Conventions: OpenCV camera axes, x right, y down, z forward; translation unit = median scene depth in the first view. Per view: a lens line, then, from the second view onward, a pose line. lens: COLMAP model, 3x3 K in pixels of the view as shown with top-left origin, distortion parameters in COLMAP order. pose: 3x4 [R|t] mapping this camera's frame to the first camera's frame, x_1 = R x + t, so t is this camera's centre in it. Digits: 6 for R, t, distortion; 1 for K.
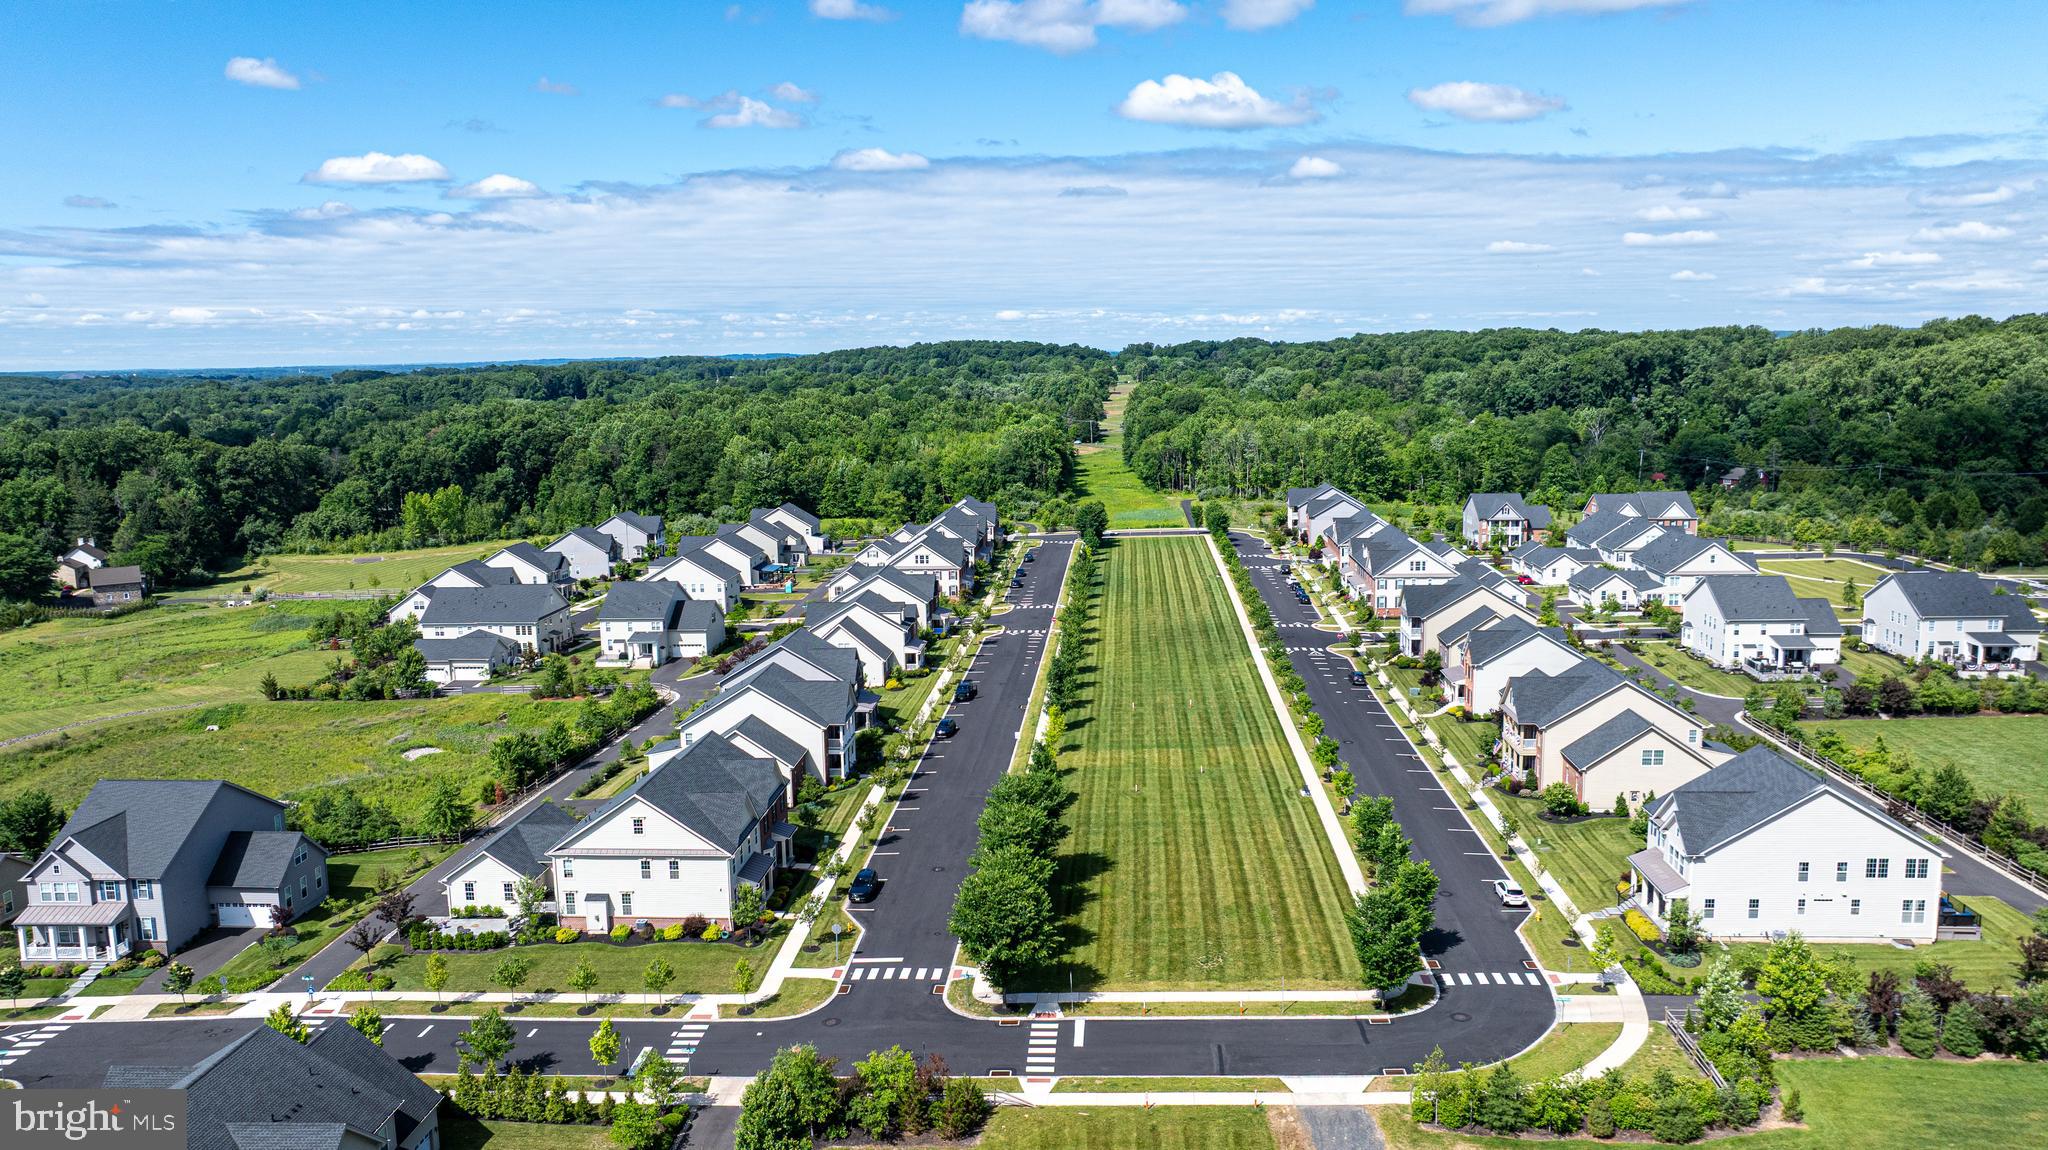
lens RADIAL K [[1439.6, 0, 1024.0], [0, 1439.6, 575.0], [0, 0, 1]] dist [-0.043244, 0.044841]
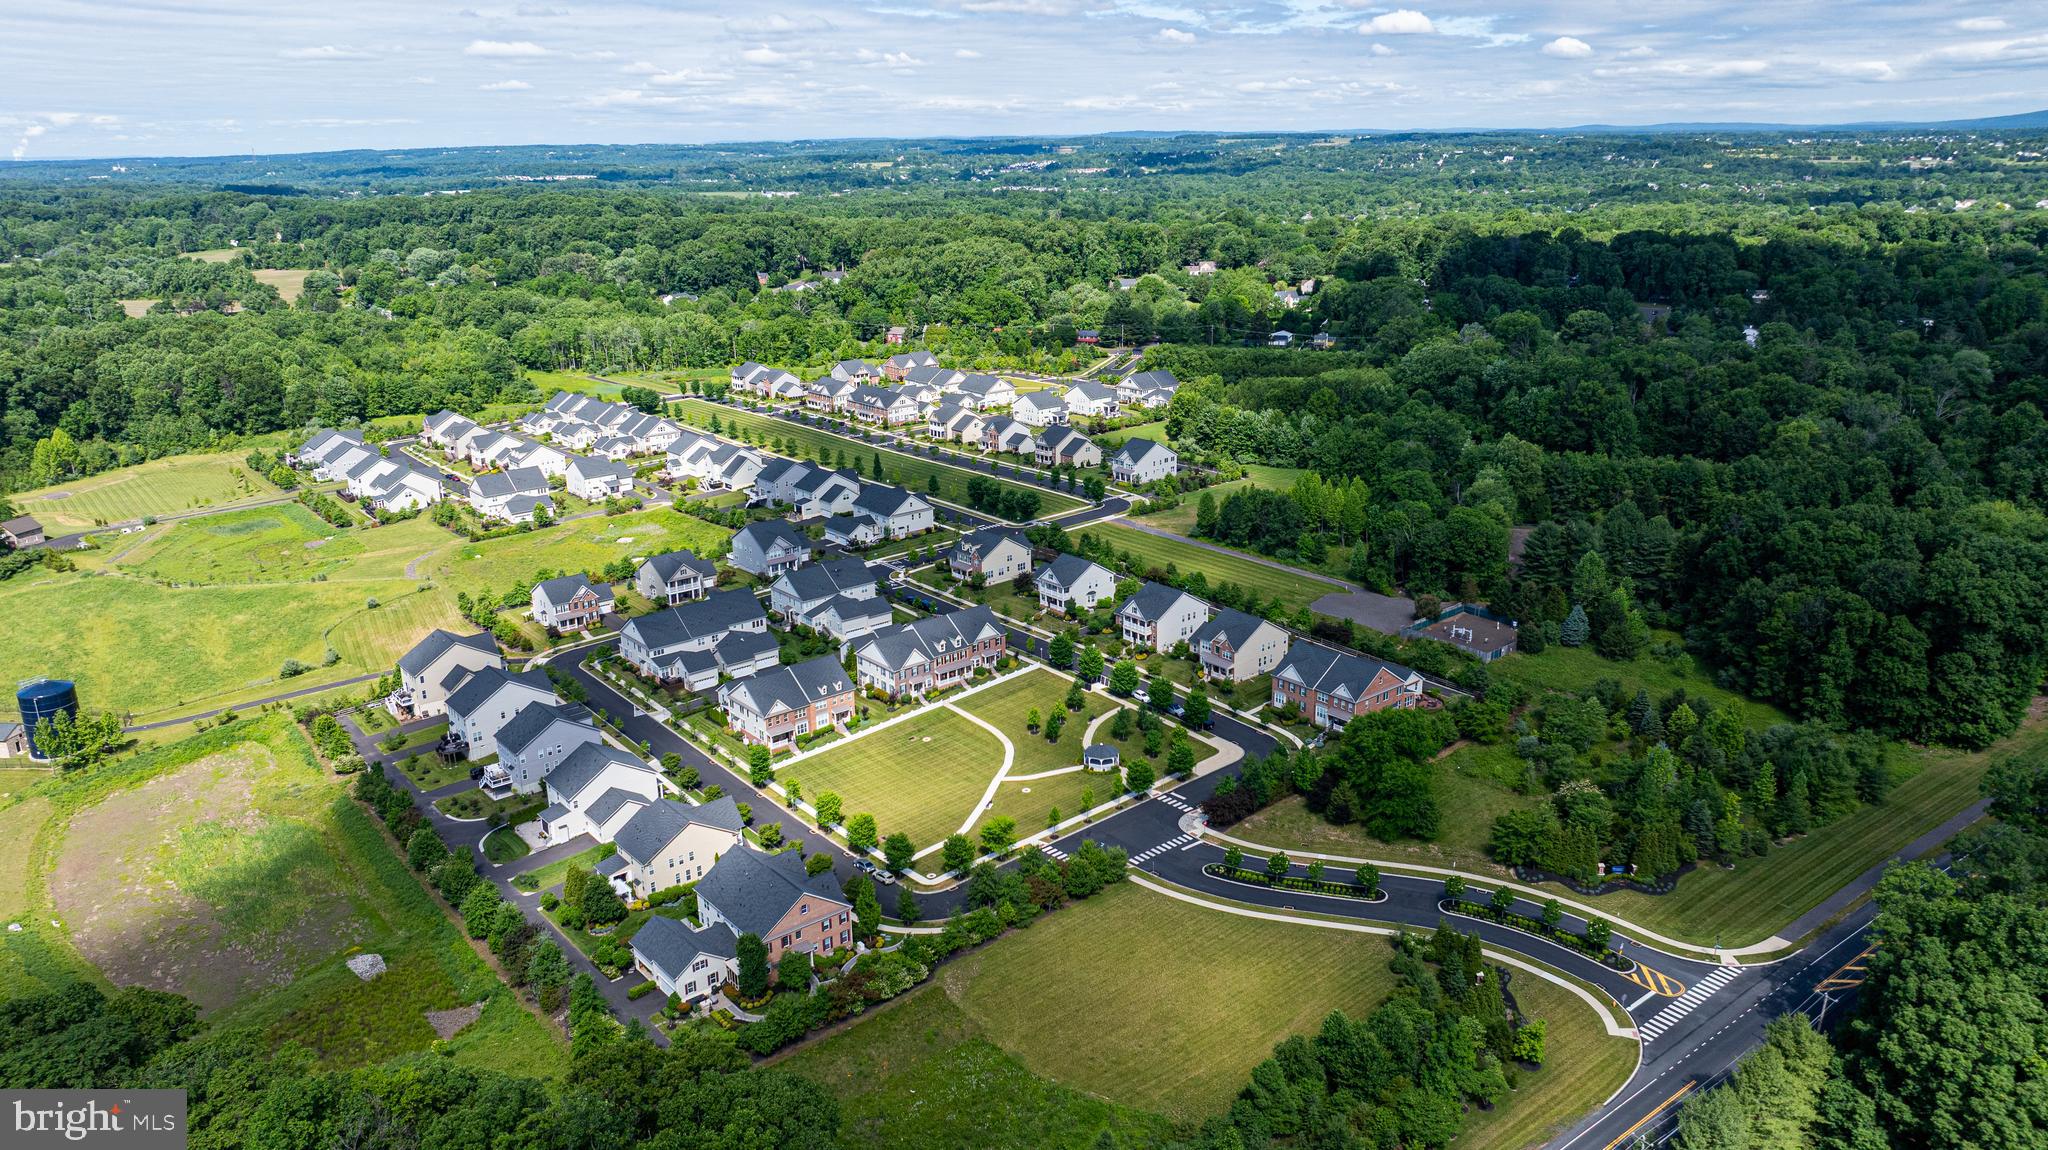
lens RADIAL K [[1419.9, 0, 1019.9], [0, 1419.9, 636.8], [0, 0, 1]] dist [-0.055083, 0.053707]
pose [[0.730790, -0.220766, 0.645916, -2.342583], [0.108336, 0.971774, 0.209569, -0.200589], [-0.673950, -0.083175, 0.734080, -1.698770]]
